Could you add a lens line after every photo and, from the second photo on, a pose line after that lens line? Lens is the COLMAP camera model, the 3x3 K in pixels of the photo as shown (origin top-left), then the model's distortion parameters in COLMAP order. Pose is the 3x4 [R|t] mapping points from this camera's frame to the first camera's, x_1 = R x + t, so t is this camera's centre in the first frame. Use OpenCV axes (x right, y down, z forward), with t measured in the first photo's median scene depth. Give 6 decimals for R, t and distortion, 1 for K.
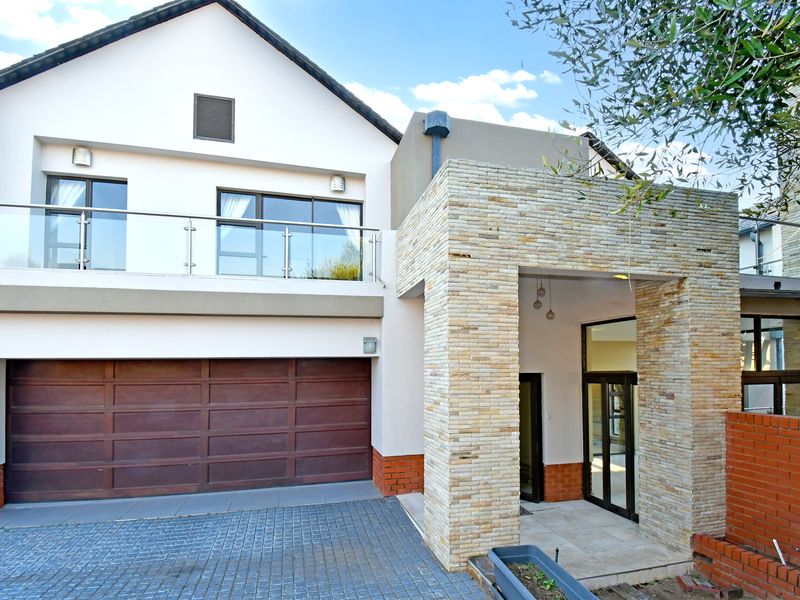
lens RADIAL K [[415.8, 0, 400.0], [0, 415.8, 344.5], [0, 0, 1]] dist [-0.003781, -0.000905]
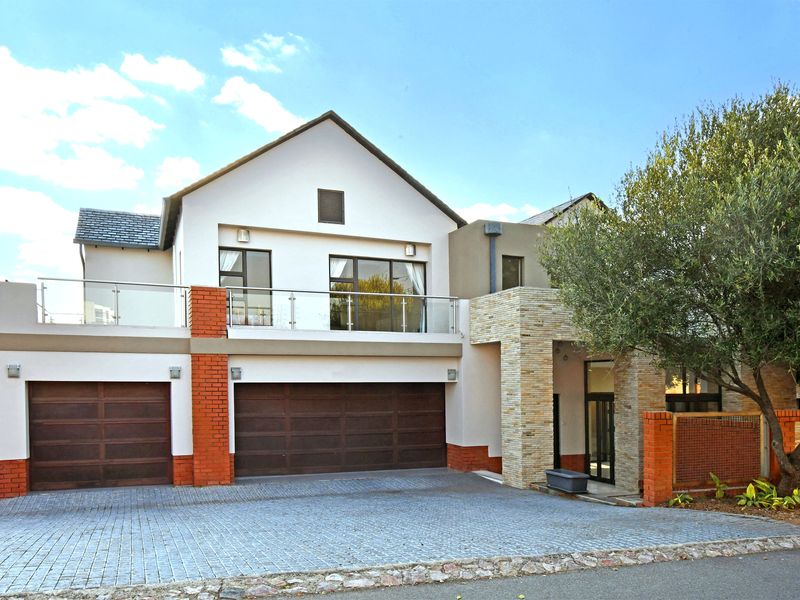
lens RADIAL K [[646.5, 0, 400.0], [0, 646.5, 300.0], [0, 0, 1]] dist [-0.029064, 0.000738]
pose [[0.991854, 0.026942, 0.124497, -0.585879], [-0.018053, 0.997242, -0.071983, -0.101541], [-0.126093, 0.069149, 0.989605, -1.398151]]
